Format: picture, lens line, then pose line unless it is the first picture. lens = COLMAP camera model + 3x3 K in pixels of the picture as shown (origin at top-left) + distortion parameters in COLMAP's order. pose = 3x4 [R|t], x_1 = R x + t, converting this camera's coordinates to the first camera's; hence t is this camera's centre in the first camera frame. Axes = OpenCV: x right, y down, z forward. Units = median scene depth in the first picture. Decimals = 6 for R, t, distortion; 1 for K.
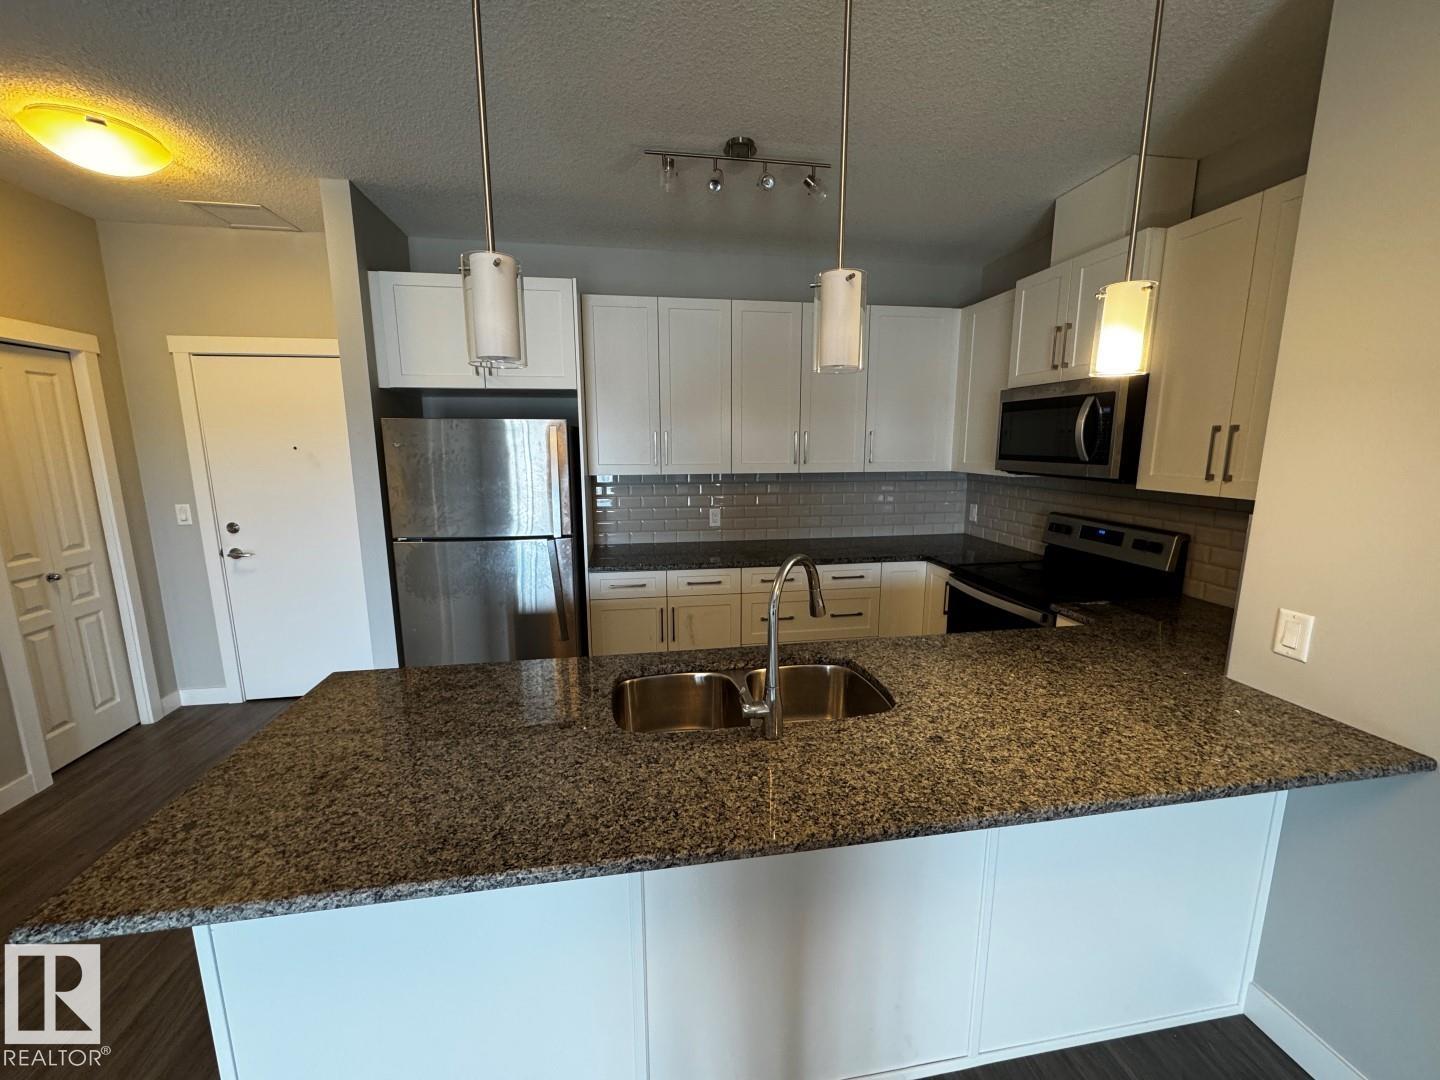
lens RADIAL K [[575.4, 0, 719.9], [0, 575.4, 544.0], [0, 0, 1]] dist [-0.006096, 0.000474]
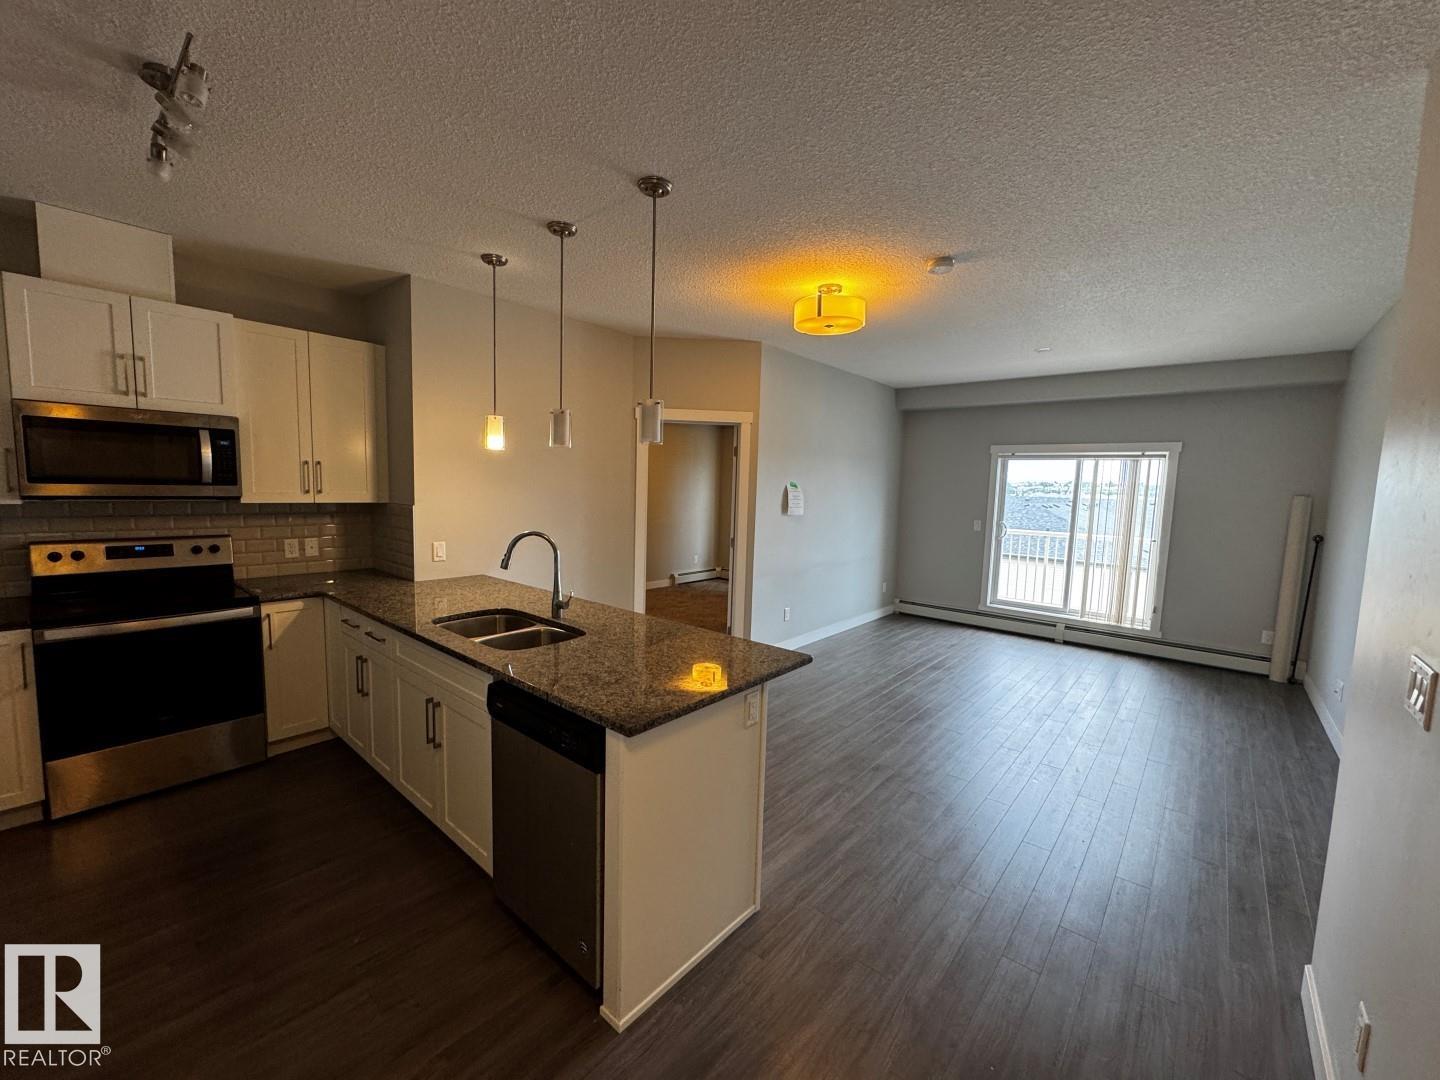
lens RADIAL K [[575.4, 0, 716.3], [0, 575.4, 543.9], [0, 0, 1]] dist [-0.006096, 0.000474]
pose [[-0.642532, -0.093633, 0.760517, -0.879237], [0.108801, 0.971302, 0.211506, -0.143335], [-0.758495, 0.218644, -0.613905, 0.859283]]
